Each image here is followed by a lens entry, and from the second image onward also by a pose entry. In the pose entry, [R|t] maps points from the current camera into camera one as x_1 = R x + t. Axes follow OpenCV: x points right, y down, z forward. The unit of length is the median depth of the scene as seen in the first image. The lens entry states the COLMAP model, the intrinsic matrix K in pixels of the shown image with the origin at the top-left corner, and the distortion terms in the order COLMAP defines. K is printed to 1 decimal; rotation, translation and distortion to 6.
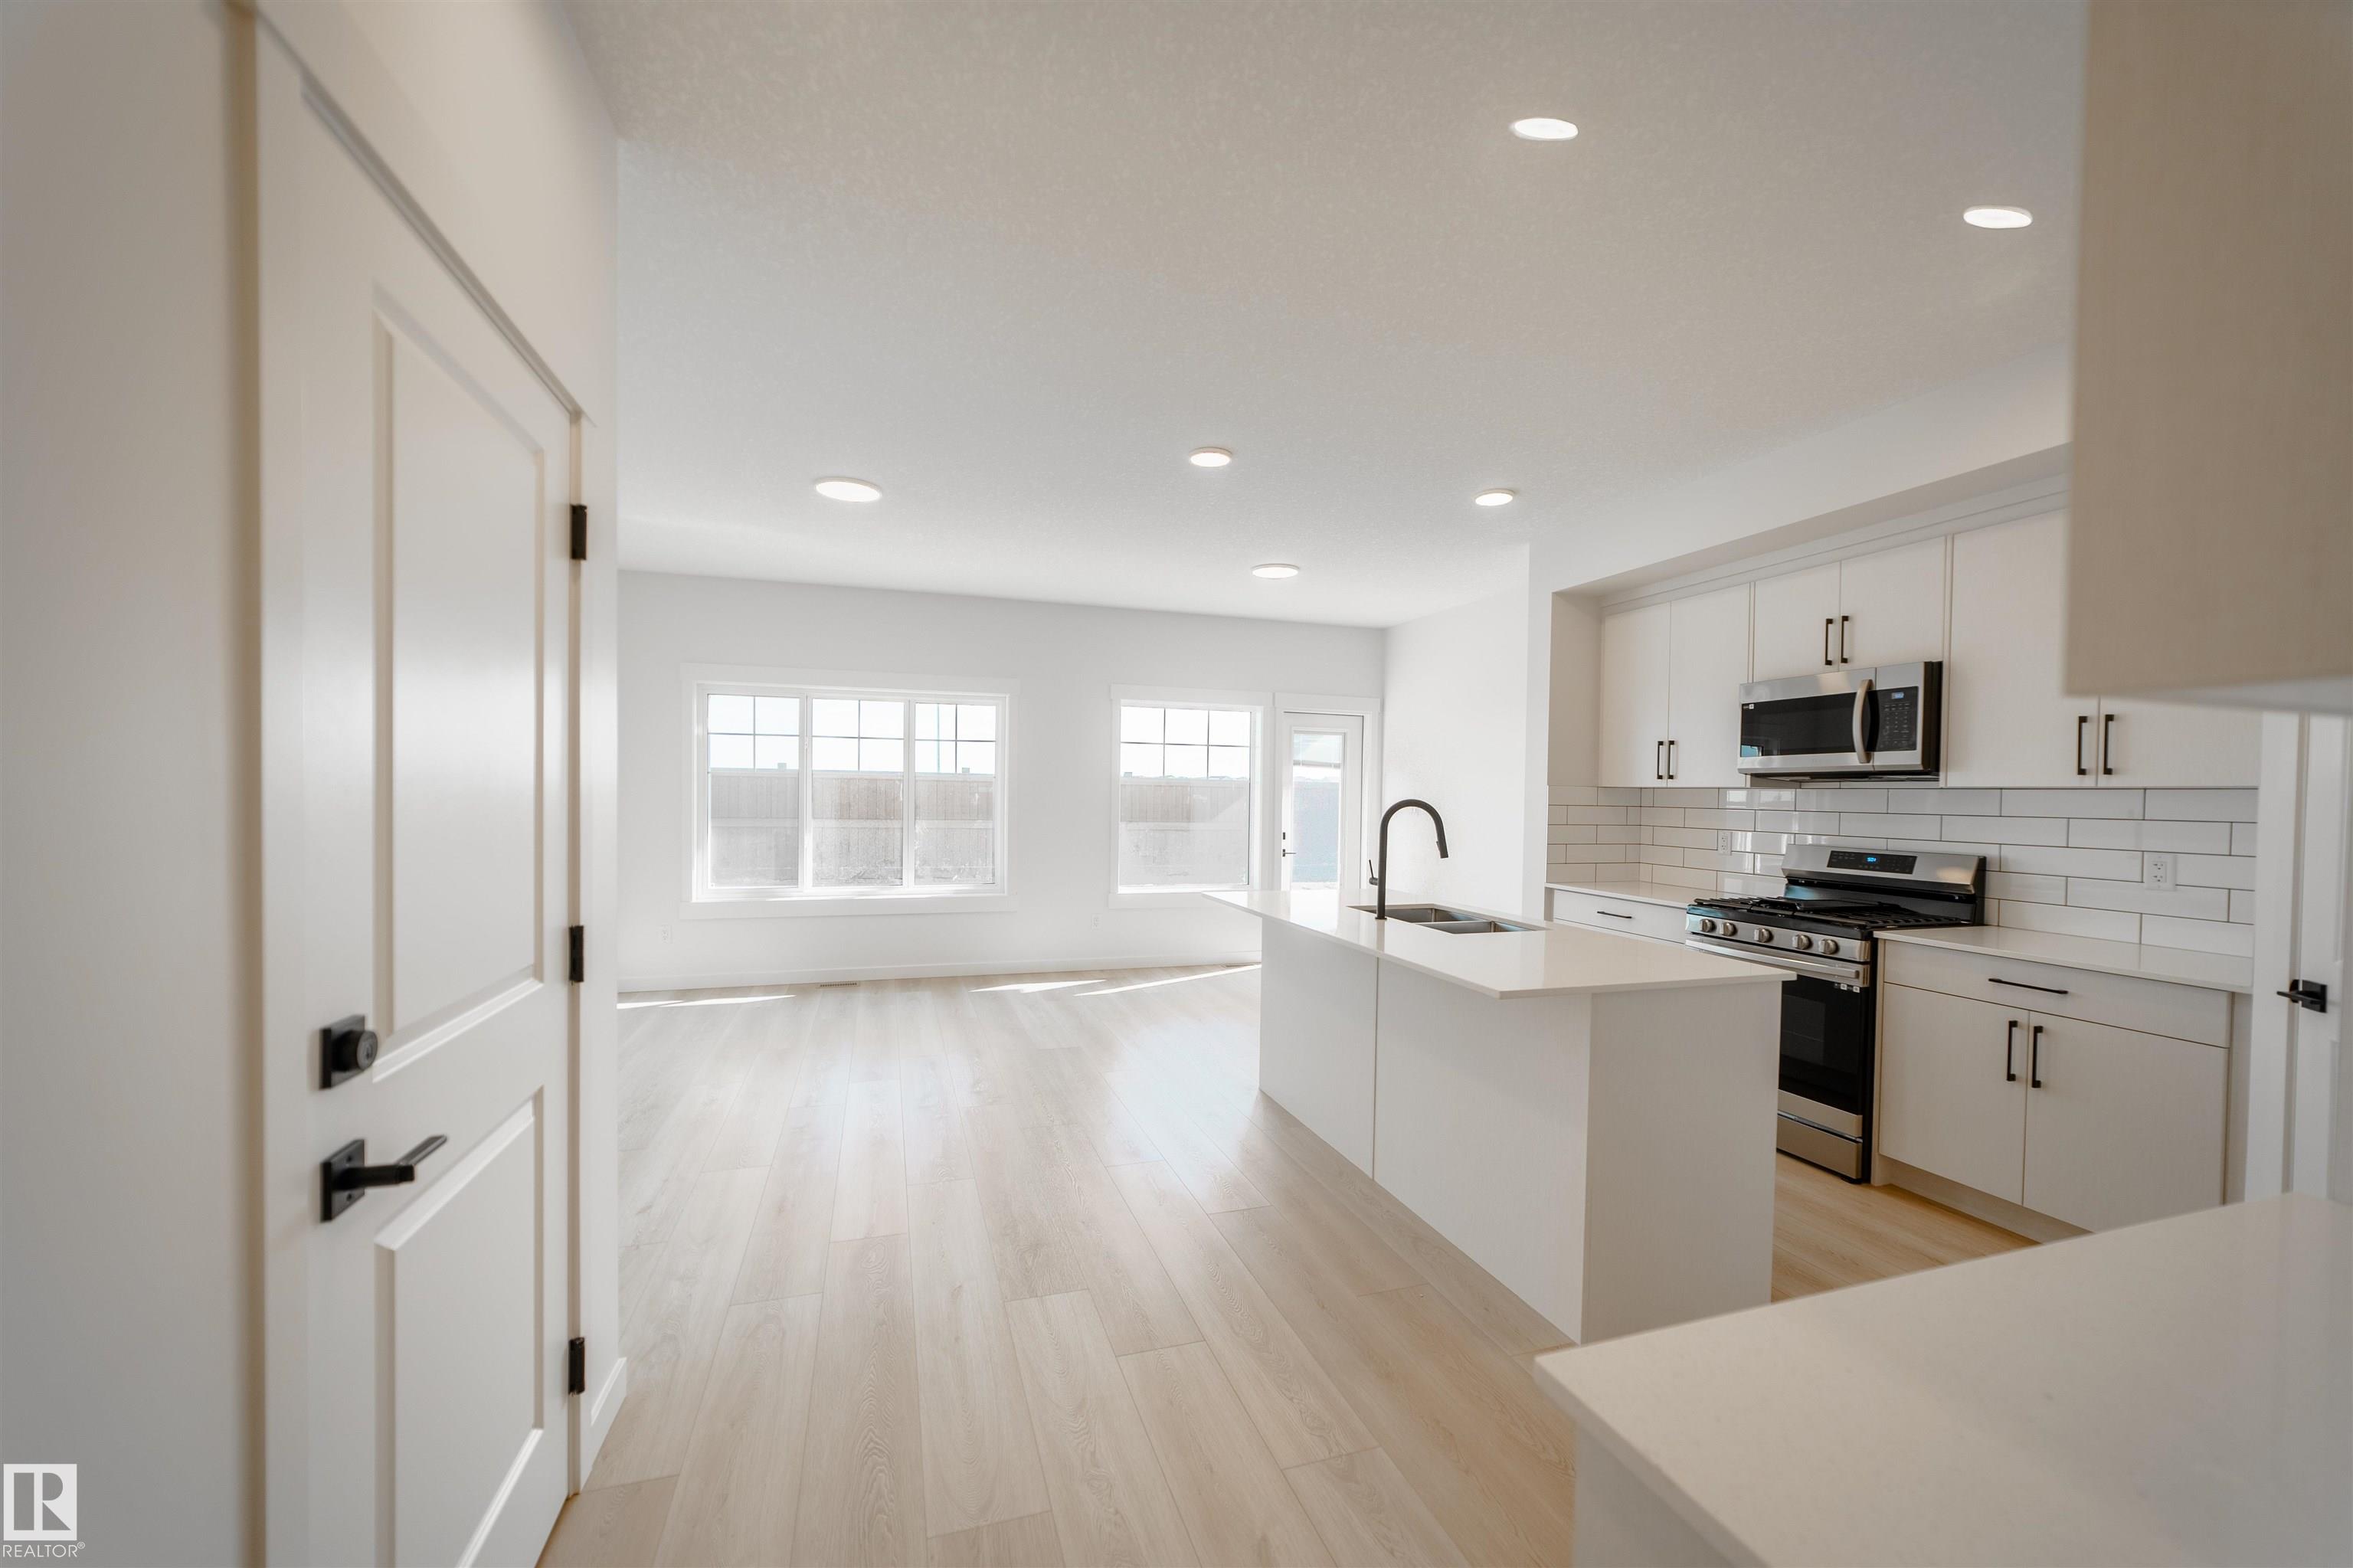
lens RADIAL K [[927.9, 0, 1178.7], [0, 927.9, 794.0], [0, 0, 1]] dist [-0.002959, -0.000018]
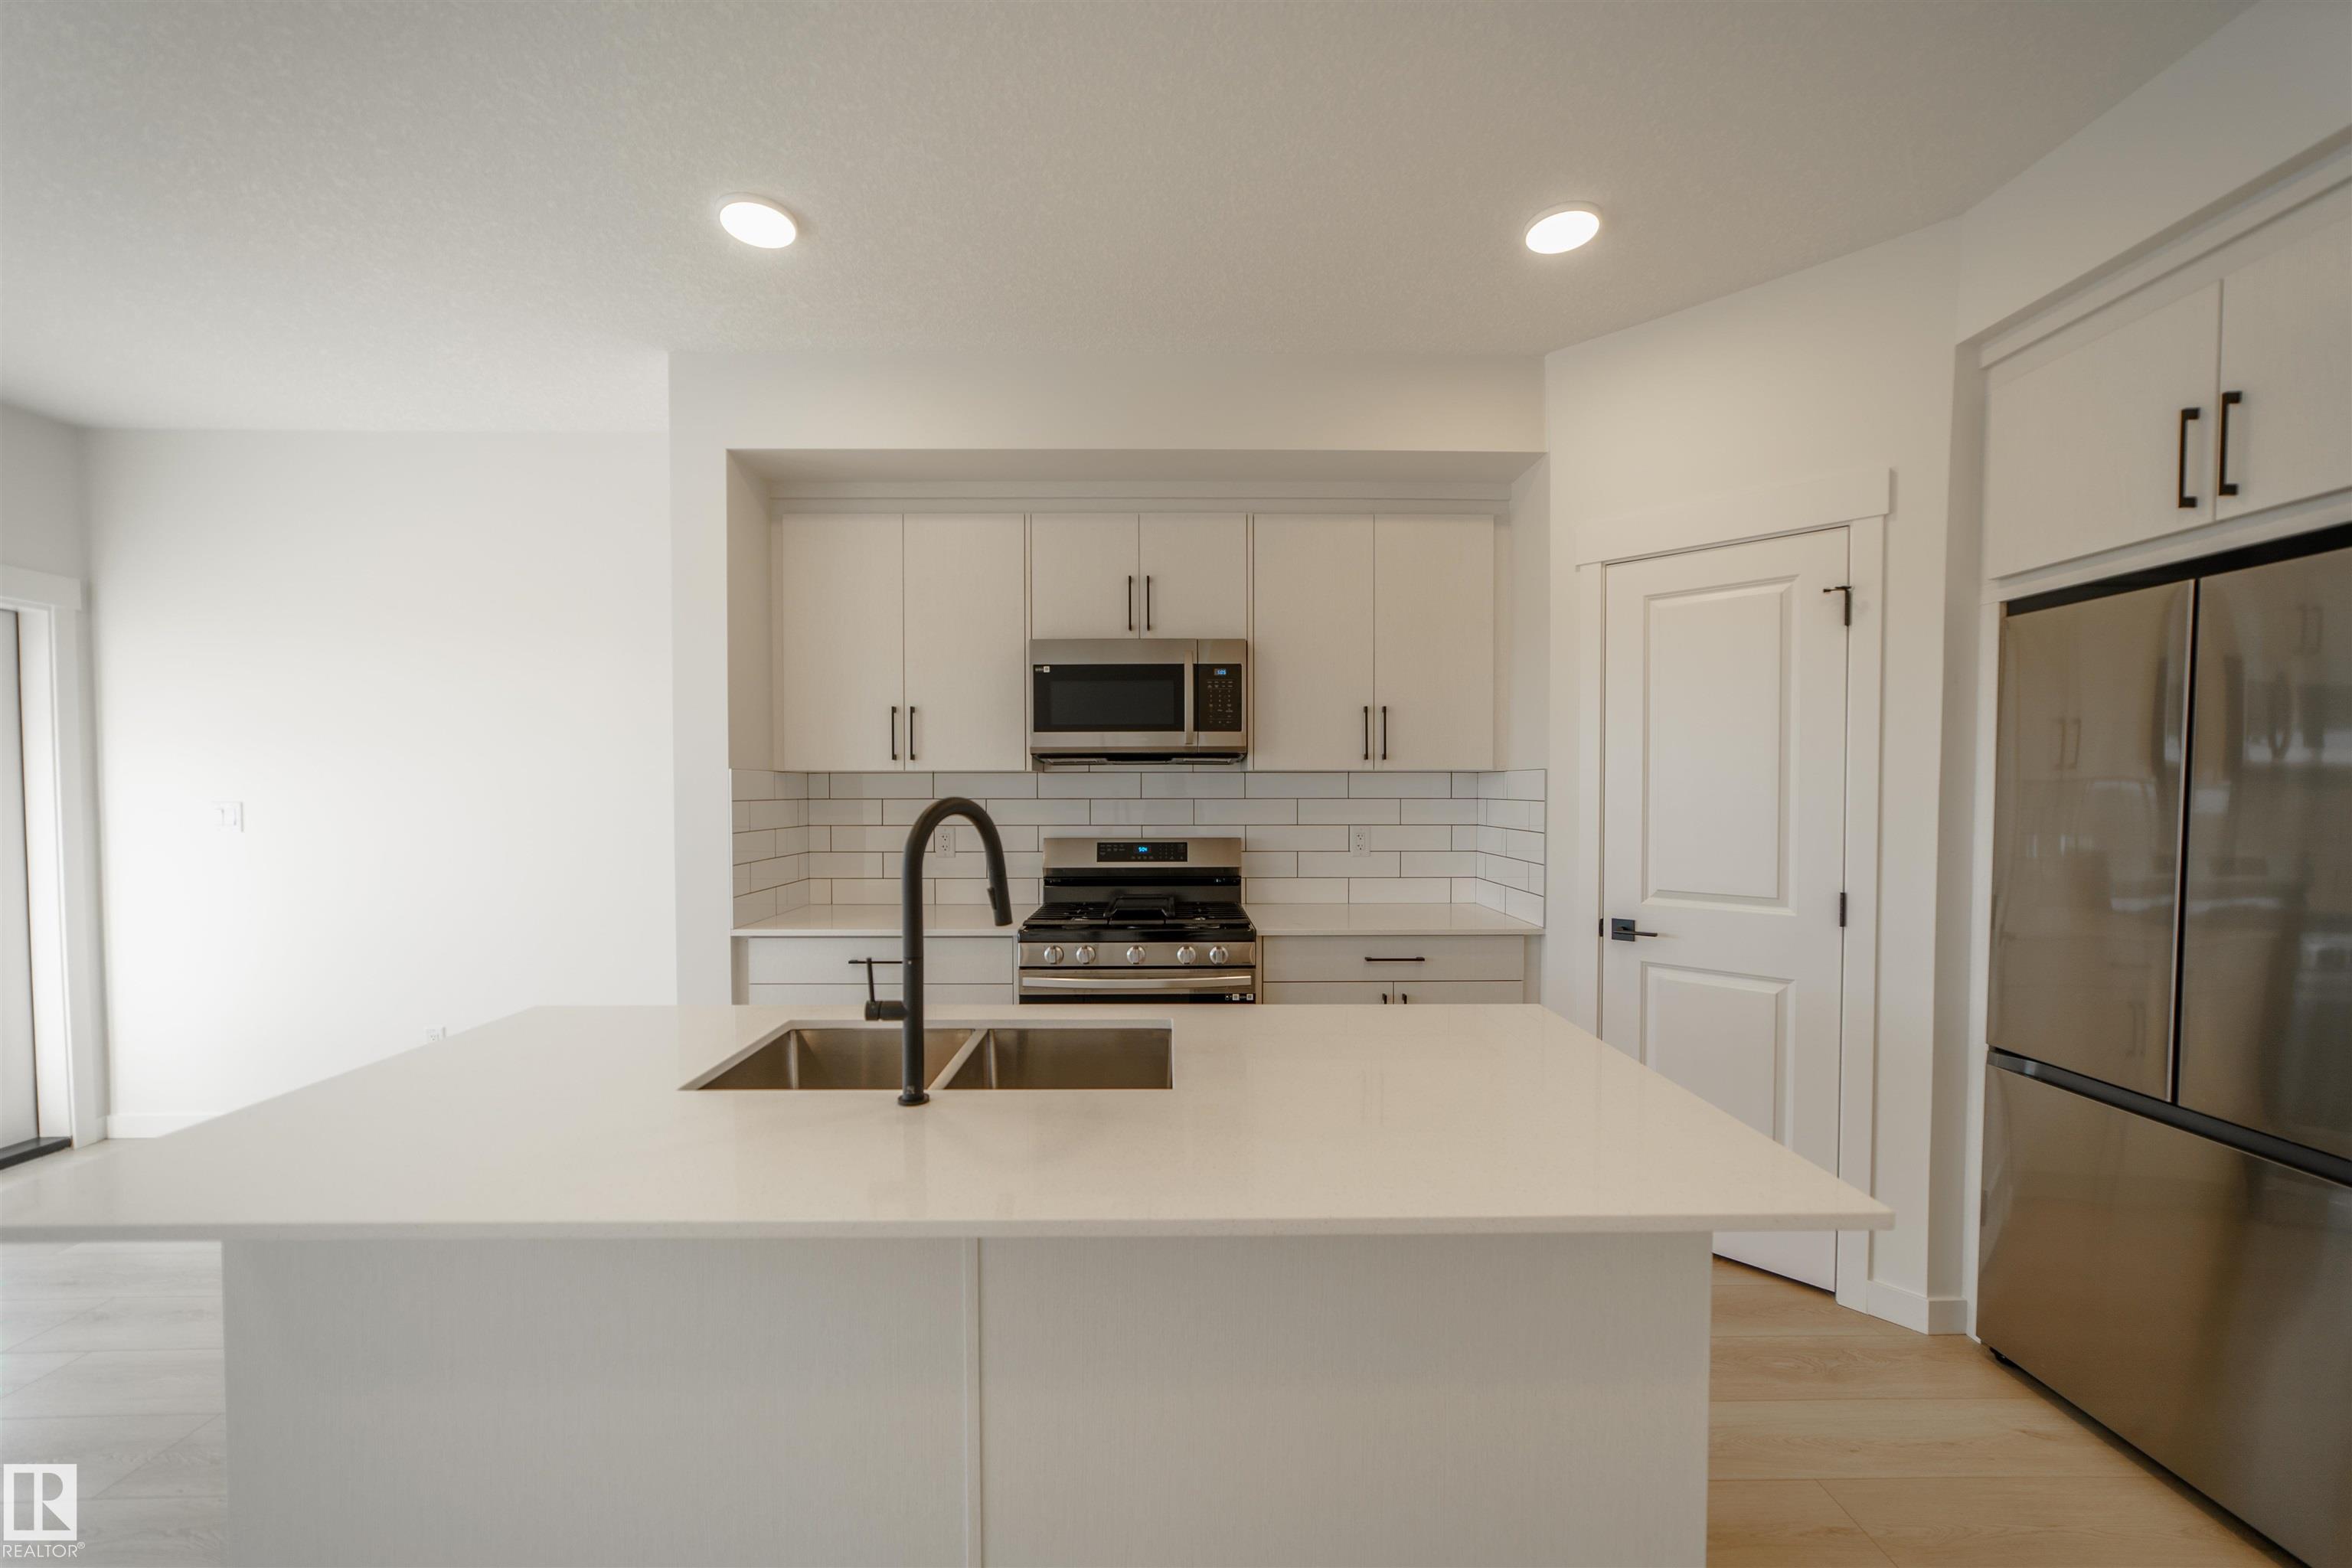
lens RADIAL K [[927.5, 0, 1179.3], [0, 927.5, 788.7], [0, 0, 1]] dist [-0.002959, -0.000018]
pose [[0.298875, -0.020707, 0.954068, -0.115397], [0.009304, 0.999780, 0.018784, -0.006146], [-0.954247, 0.003262, 0.299002, 0.681725]]
